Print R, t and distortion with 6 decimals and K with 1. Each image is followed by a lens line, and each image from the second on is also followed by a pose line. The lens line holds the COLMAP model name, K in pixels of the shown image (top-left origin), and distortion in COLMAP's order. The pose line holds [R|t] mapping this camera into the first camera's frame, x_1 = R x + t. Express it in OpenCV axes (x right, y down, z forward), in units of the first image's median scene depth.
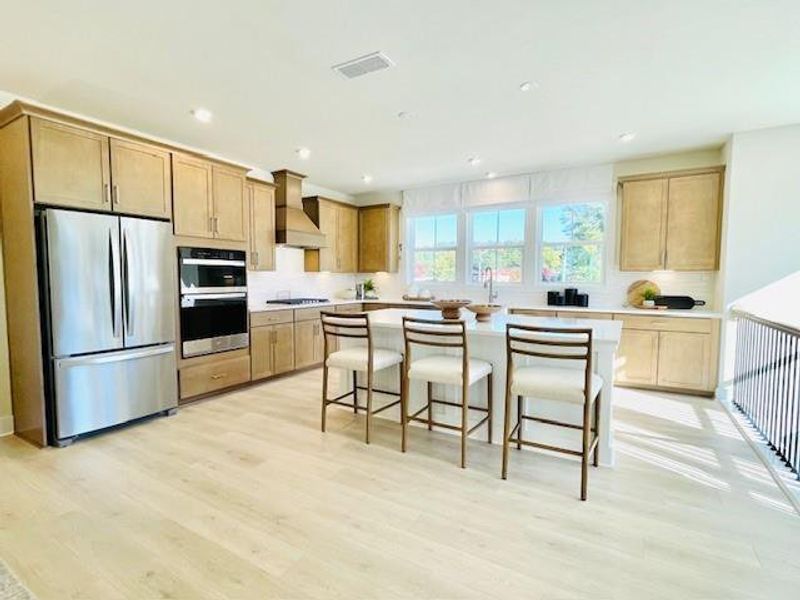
lens RADIAL K [[378.1, 0, 397.6], [0, 378.1, 303.4], [0, 0, 1]] dist [-0.002492, -0.000372]
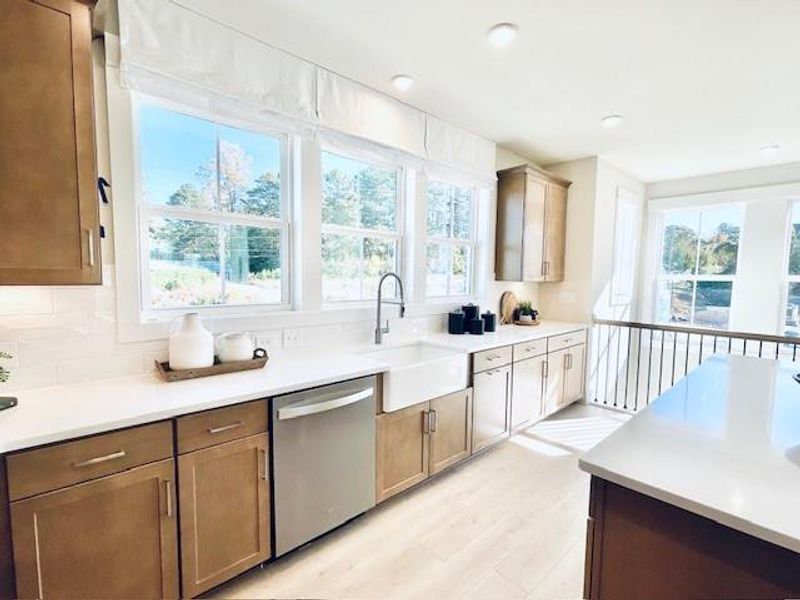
lens RADIAL K [[378.1, 0, 397.6], [0, 378.1, 303.4], [0, 0, 1]] dist [-0.002492, -0.000372]
pose [[0.302496, -0.072687, 0.950375, -0.276263], [0.050509, 0.996909, 0.060169, -0.105556], [-0.951811, 0.029802, 0.305232, 1.037518]]
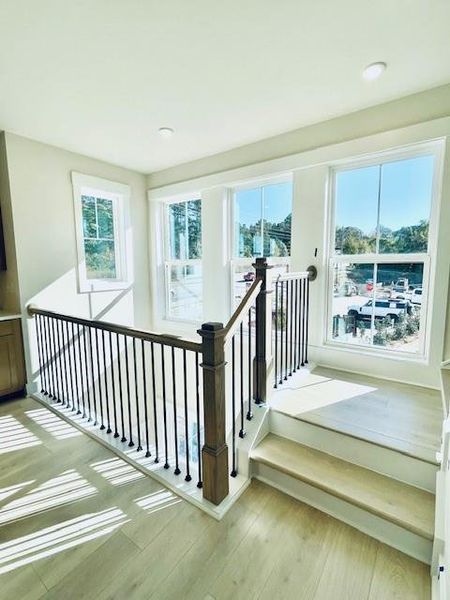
lens RADIAL K [[283.6, 0, 229.0], [0, 283.6, 296.8], [0, 0, 1]] dist [-0.002492, -0.000372]
pose [[0.086743, -0.119248, 0.989068, 0.141220], [0.079386, 0.990480, 0.112456, -0.050774], [-0.993063, 0.068764, 0.095384, 0.323580]]
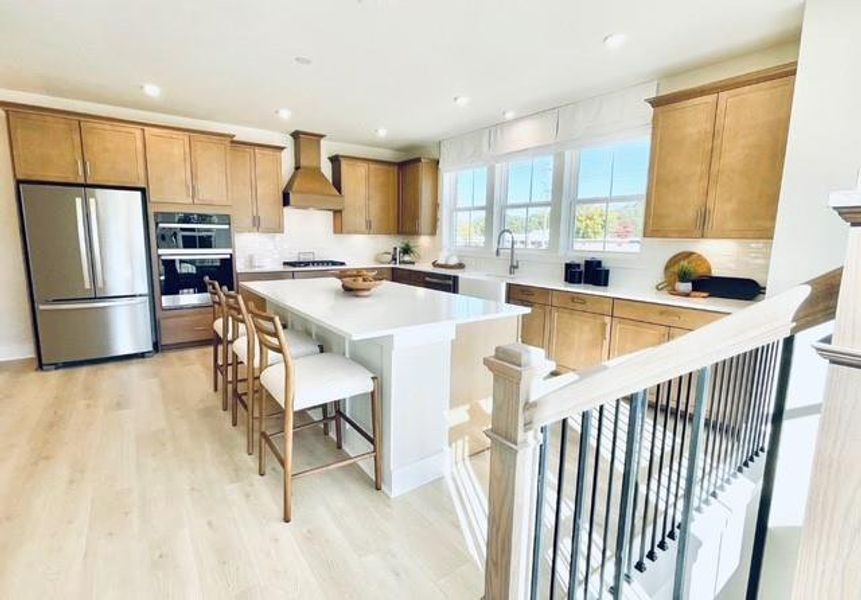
lens RADIAL K [[396.9, 0, 433.3], [0, 396.9, 292.9], [0, 0, 1]] dist [0.000653, 0.000526]
pose [[0.920554, 0.066373, -0.384934, 0.534859], [-0.037910, 0.995987, 0.081073, -0.030325], [0.388771, -0.060039, 0.919376, 0.173026]]
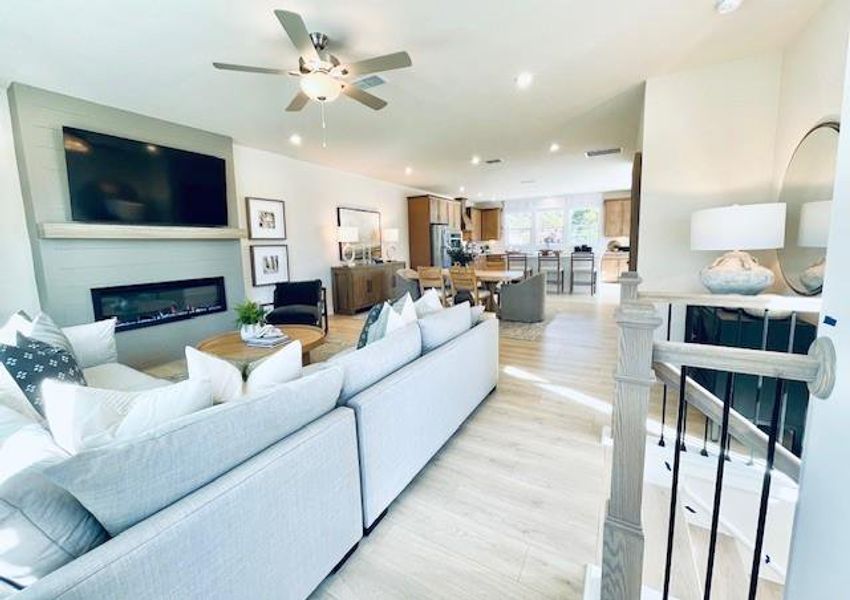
lens RADIAL K [[322.4, 0, 426.7], [0, 322.4, 283.7], [0, 0, 1]] dist [-0.000164, -0.000024]
pose [[0.999676, -0.025428, 0.000962, -0.610885], [0.025351, 0.998484, 0.048867, 0.089026], [-0.002203, -0.048827, 0.998805, -1.168197]]
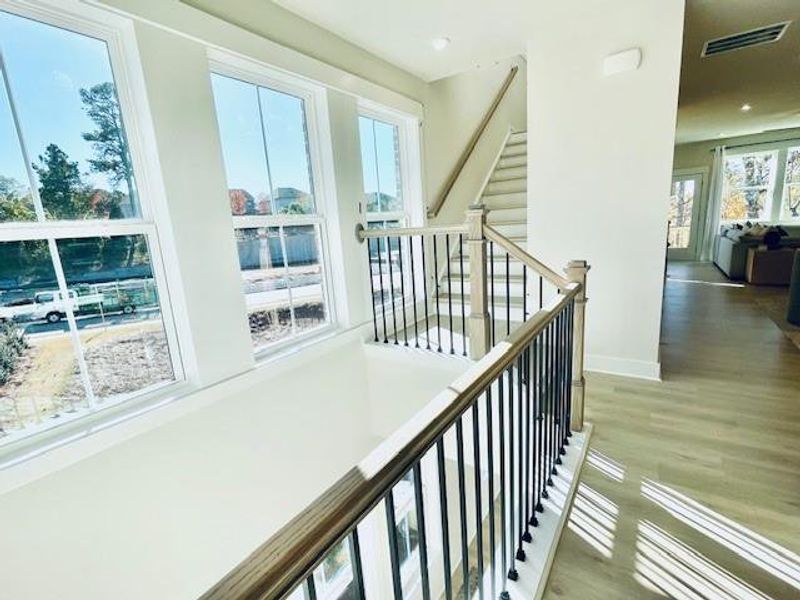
lens RADIAL K [[369.5, 0, 394.1], [0, 369.5, 302.0], [0, 0, 1]] dist [0.000201, -0.000428]
pose [[-0.995602, 0.051685, 0.078138, 0.679430], [0.071444, 0.958390, 0.276376, -0.078958], [-0.060602, 0.280743, -0.957868, 0.859660]]
